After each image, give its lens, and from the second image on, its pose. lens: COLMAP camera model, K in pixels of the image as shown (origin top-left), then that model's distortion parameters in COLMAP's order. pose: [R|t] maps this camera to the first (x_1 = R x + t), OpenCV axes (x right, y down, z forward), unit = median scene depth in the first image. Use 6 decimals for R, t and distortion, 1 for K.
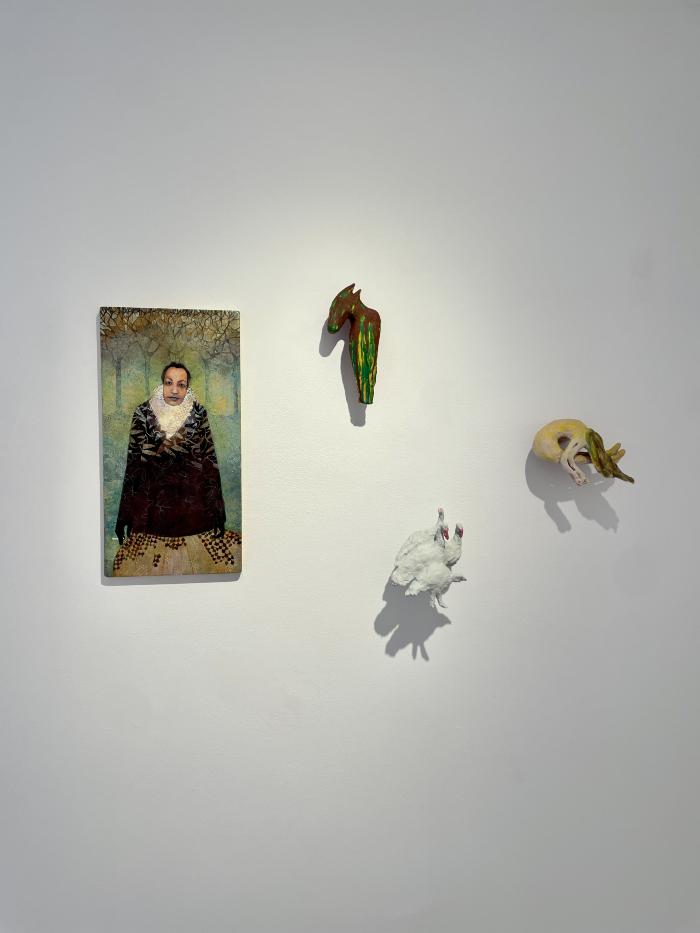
lens RADIAL K [[684.1, 0, 342.7], [0, 684.1, 467.4], [0, 0, 1]] dist [0.039885, -0.021230]
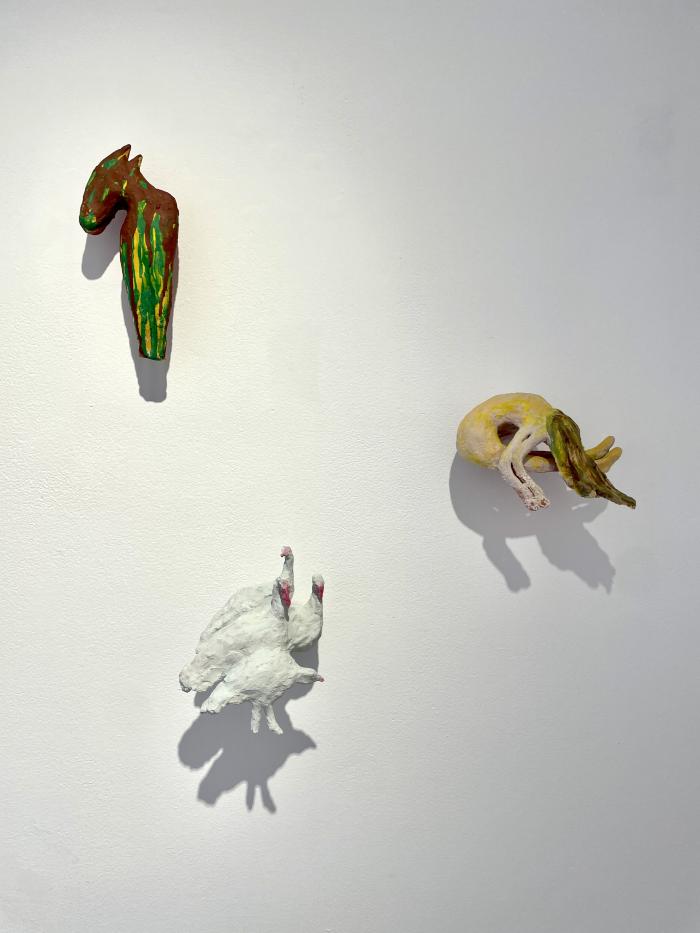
lens RADIAL K [[684.1, 0, 358.3], [0, 684.1, 466.6], [0, 0, 1]] dist [0.039885, -0.021230]
pose [[0.998933, 0.013587, -0.044144, 0.226795], [-0.014742, 0.999555, -0.025943, 0.007151], [0.043772, 0.026566, 0.998688, 0.442088]]
